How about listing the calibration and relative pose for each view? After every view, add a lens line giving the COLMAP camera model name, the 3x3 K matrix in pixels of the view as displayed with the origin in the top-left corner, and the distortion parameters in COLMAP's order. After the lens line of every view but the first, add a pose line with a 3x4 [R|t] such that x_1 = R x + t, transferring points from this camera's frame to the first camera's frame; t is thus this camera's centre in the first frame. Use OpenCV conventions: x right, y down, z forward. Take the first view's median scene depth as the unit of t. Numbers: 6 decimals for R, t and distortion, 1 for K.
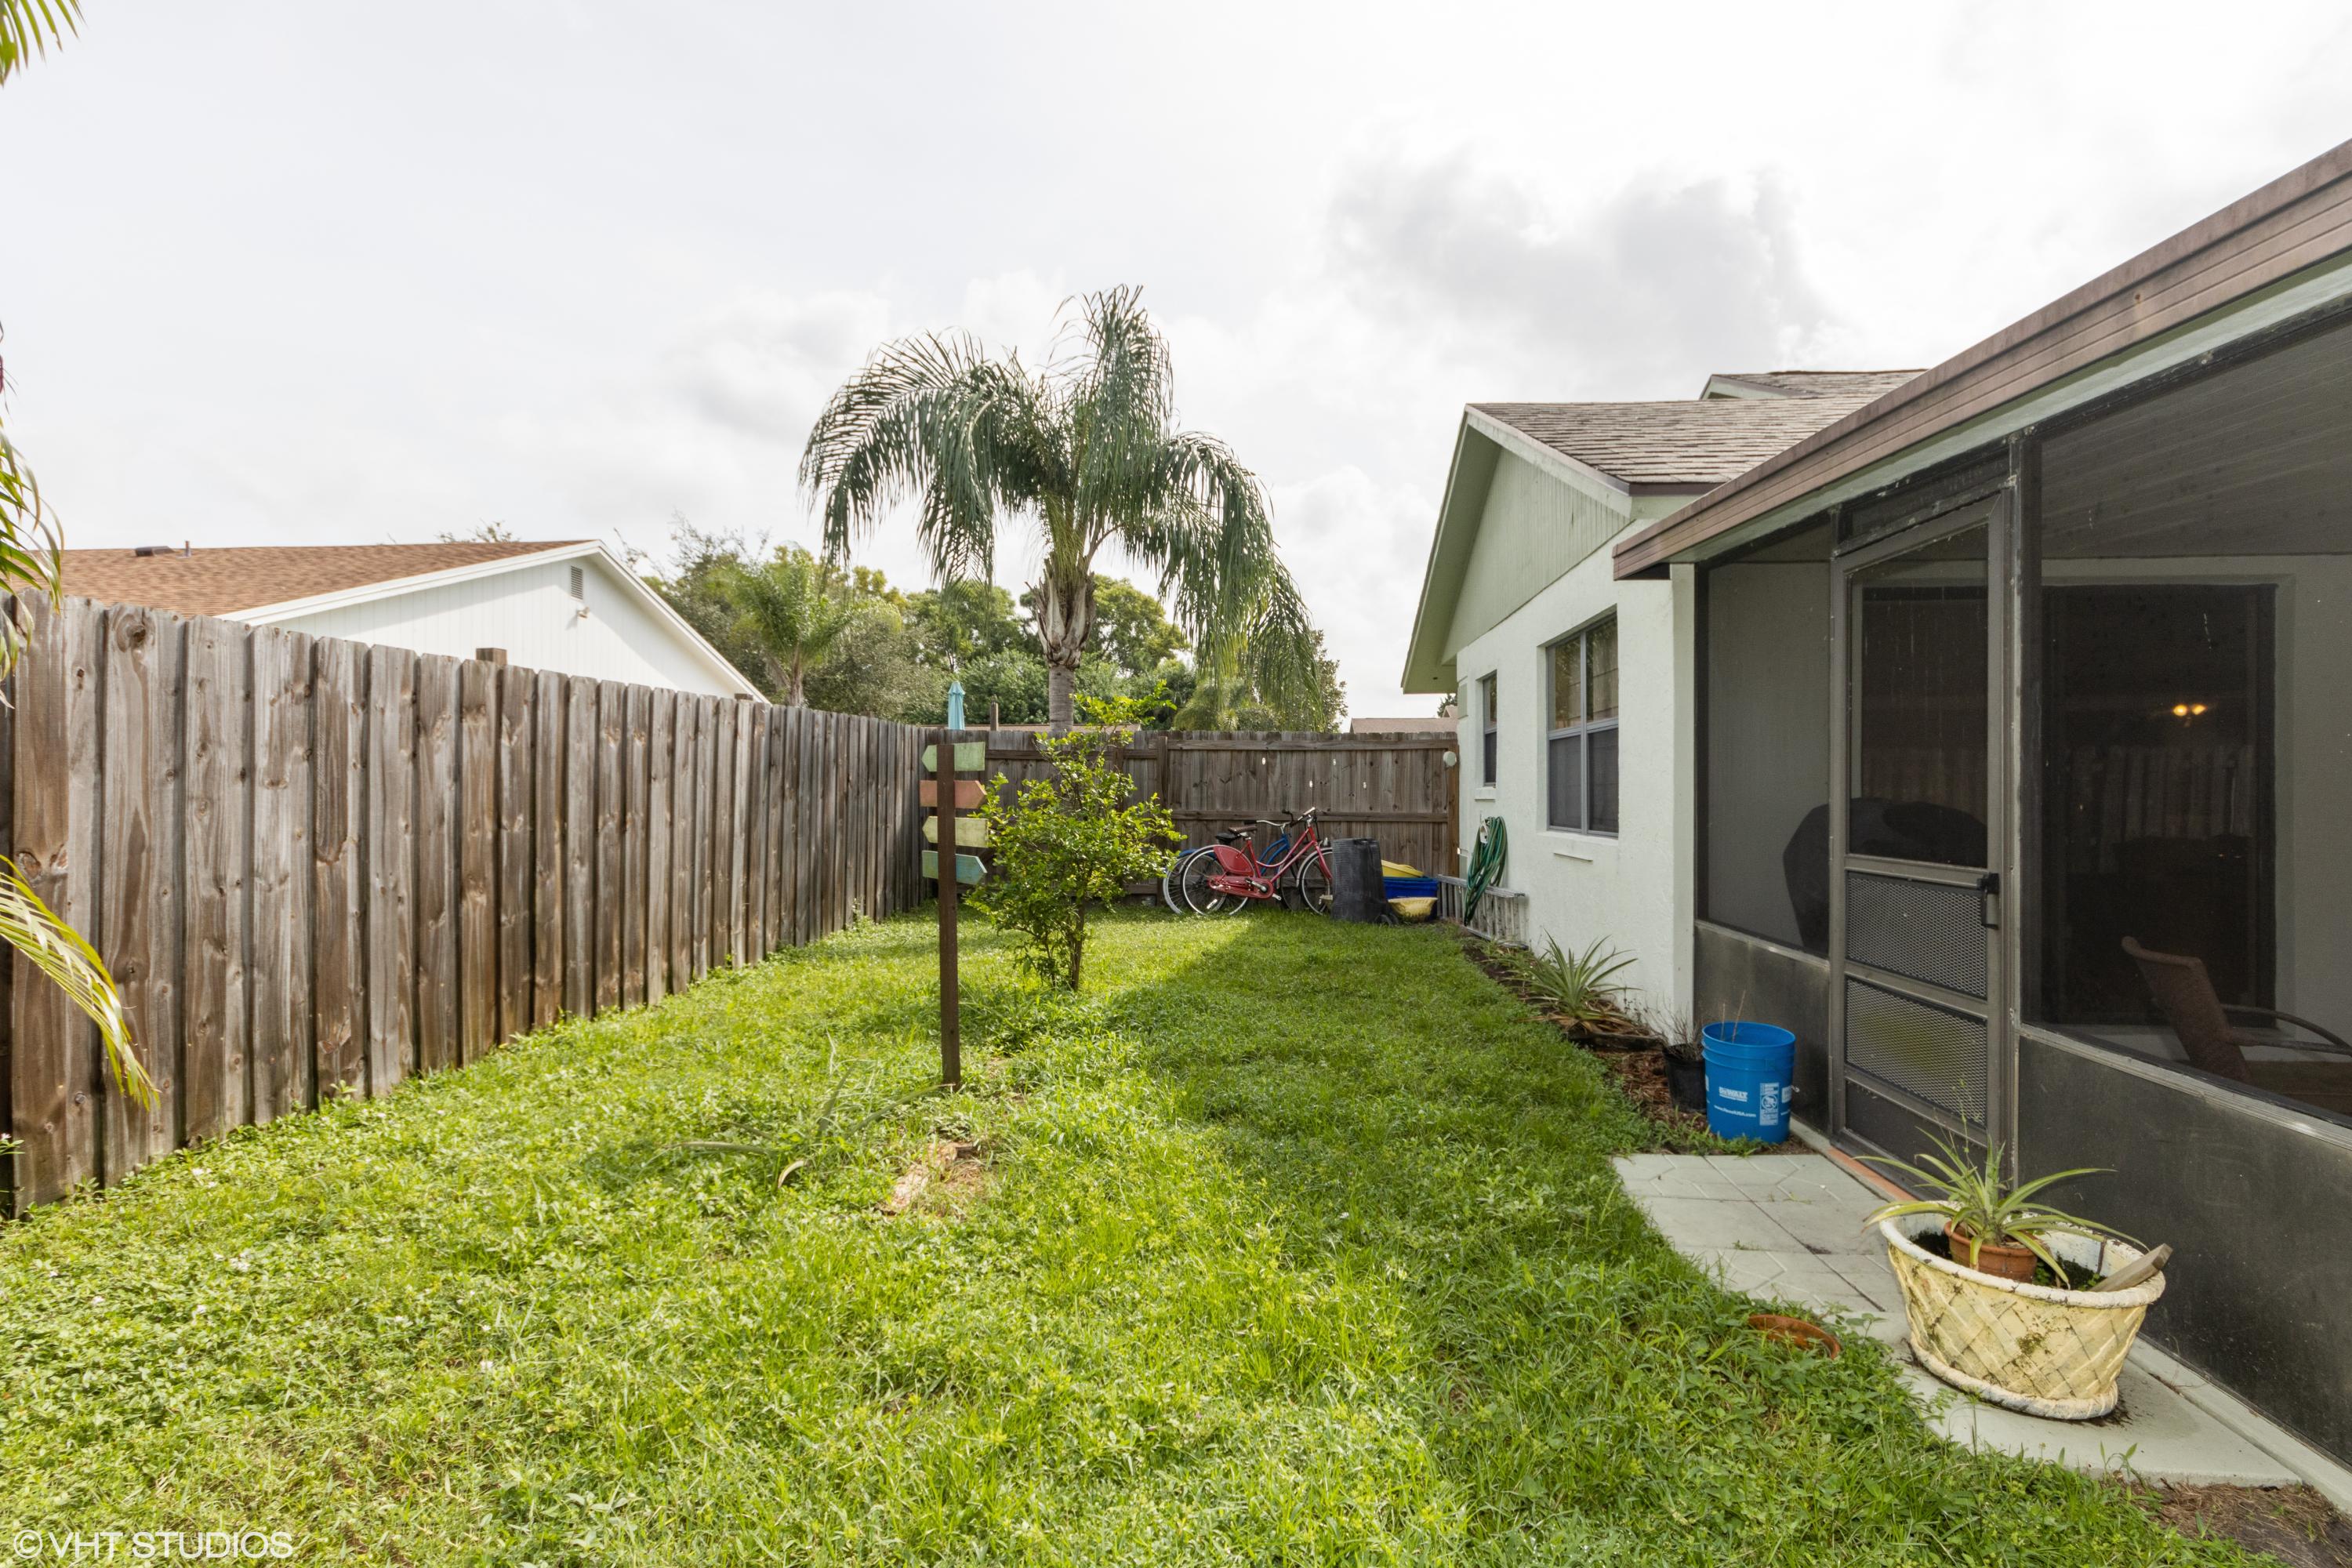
lens RADIAL K [[1122.7, 0, 1176.1], [0, 1122.7, 785.2], [0, 0, 1]] dist [0.001813, 0.001000]
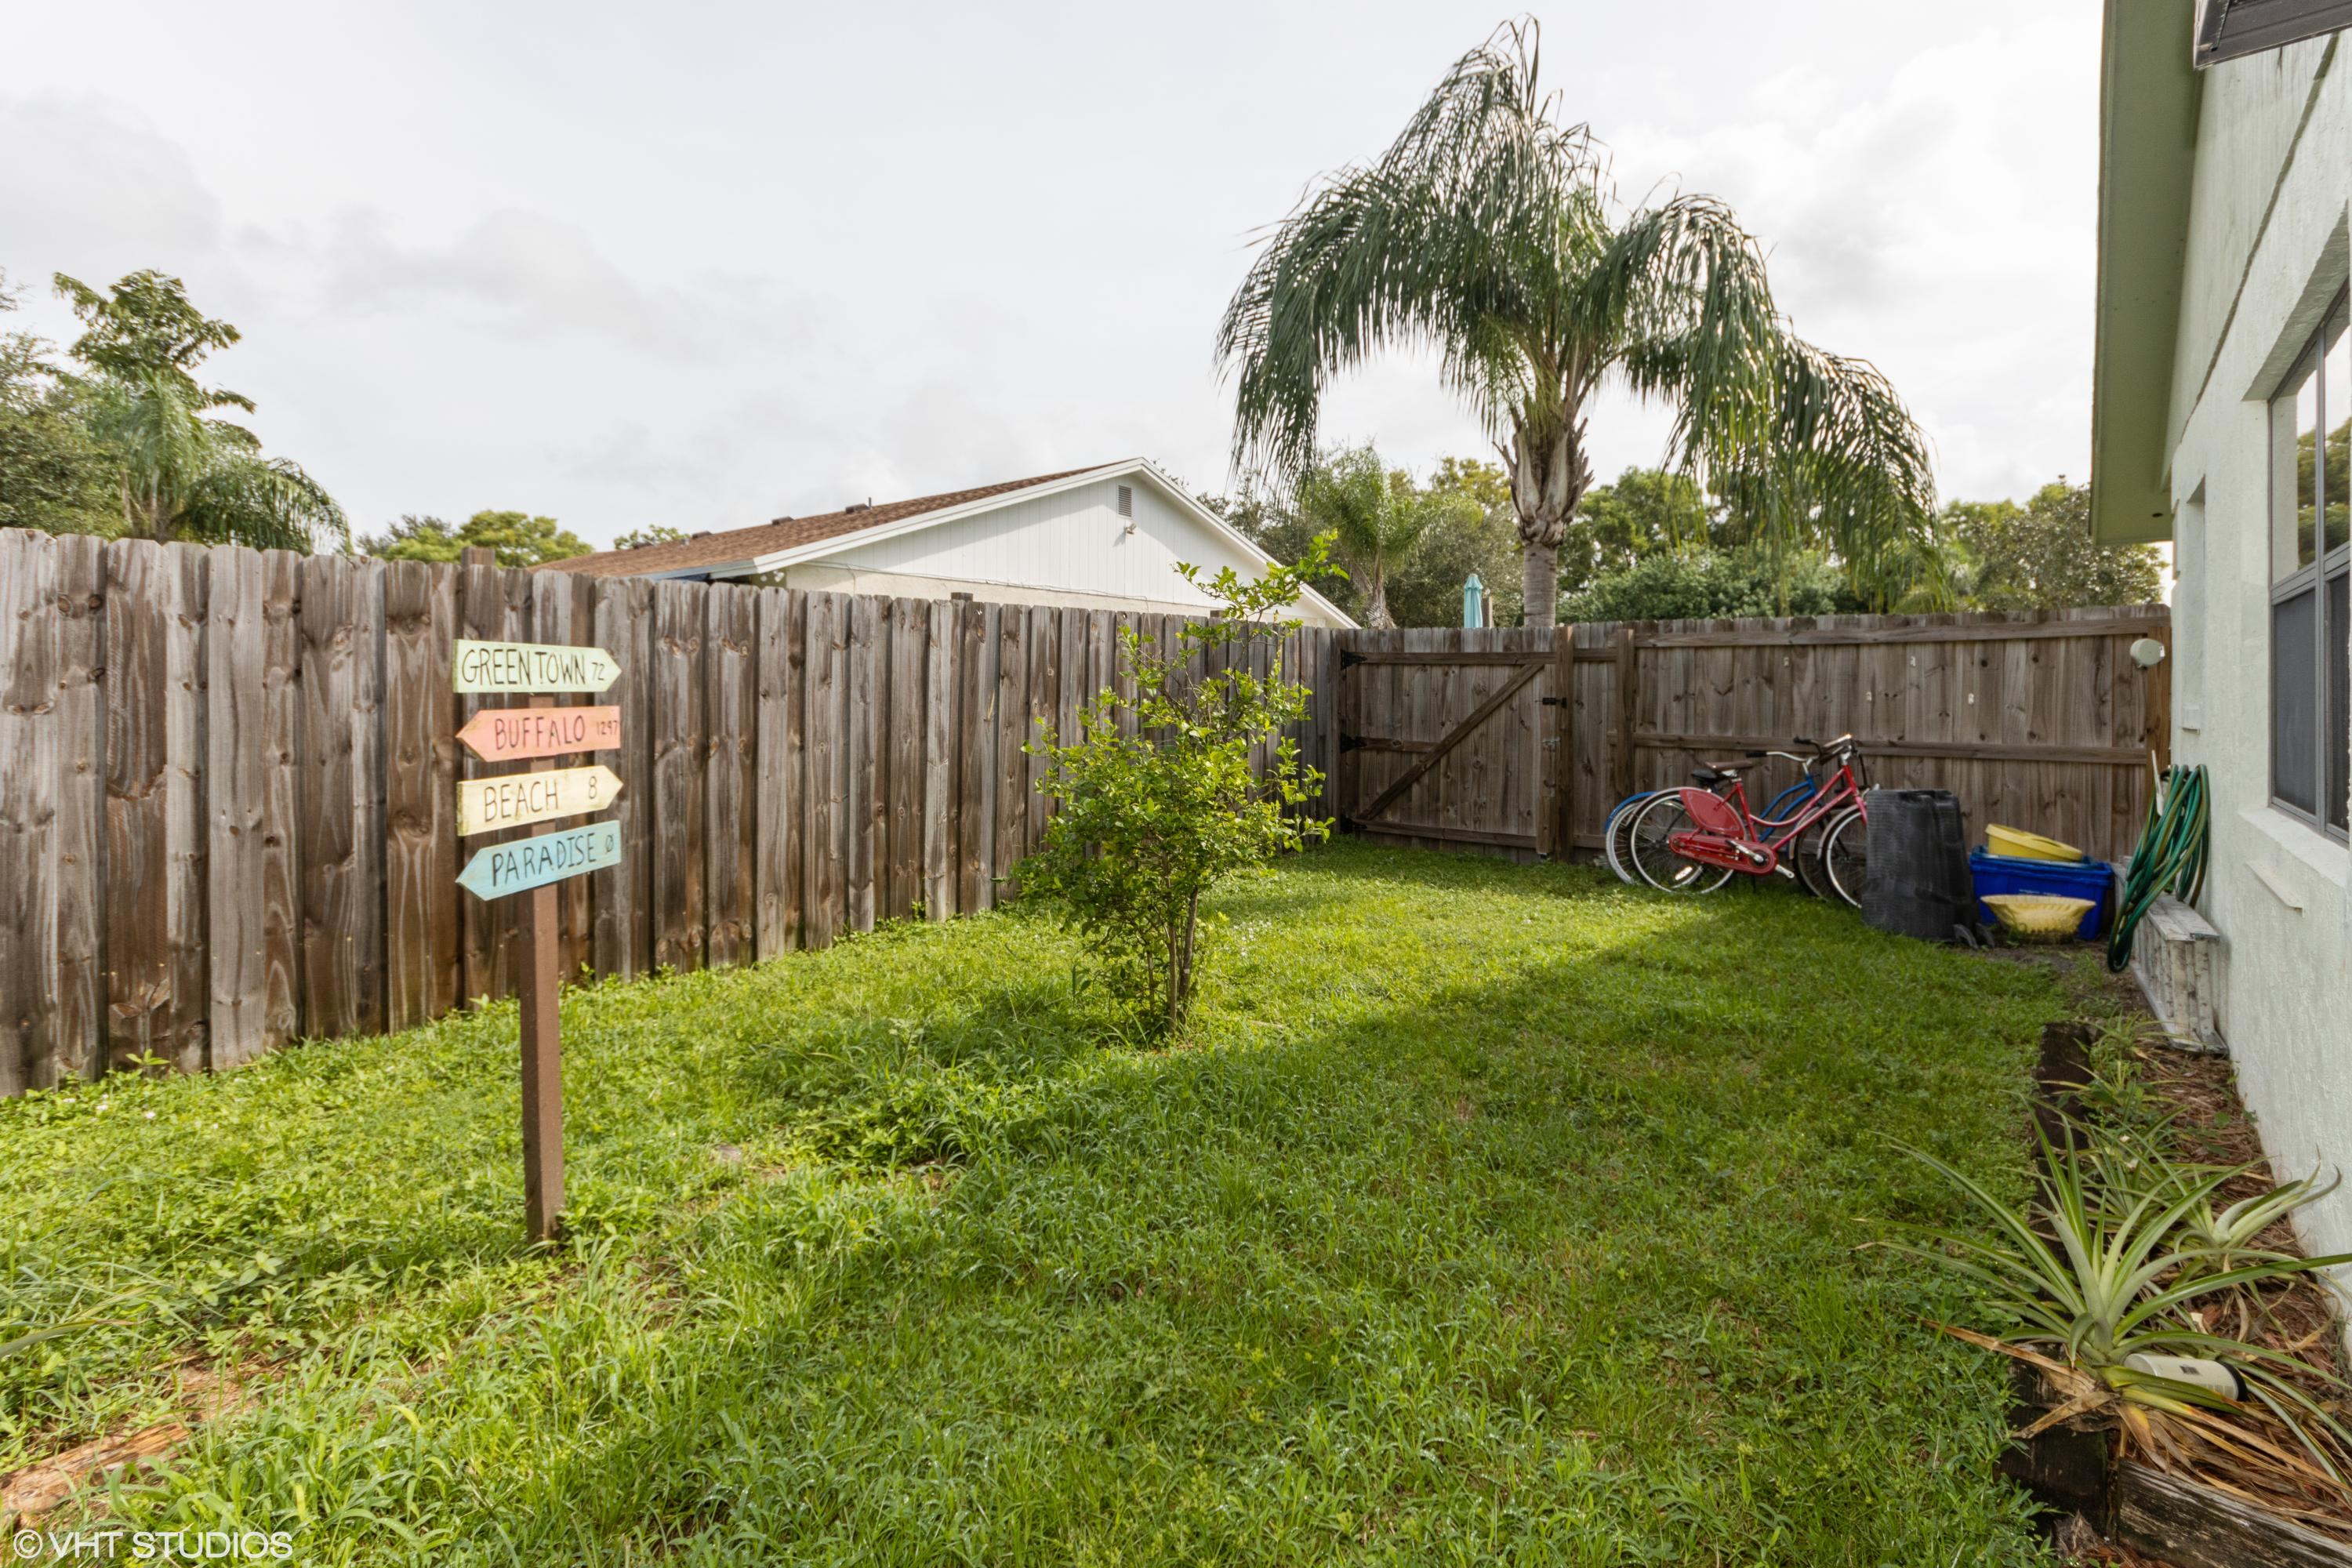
lens RADIAL K [[1122.7, 0, 1168.3], [0, 1122.7, 702.7], [0, 0, 1]] dist [0.001813, 0.001000]
pose [[0.834852, 0.004594, -0.550456, 0.252469], [0.001205, 0.999948, 0.010173, -0.008588], [0.550474, -0.009156, 0.834802, 0.456947]]
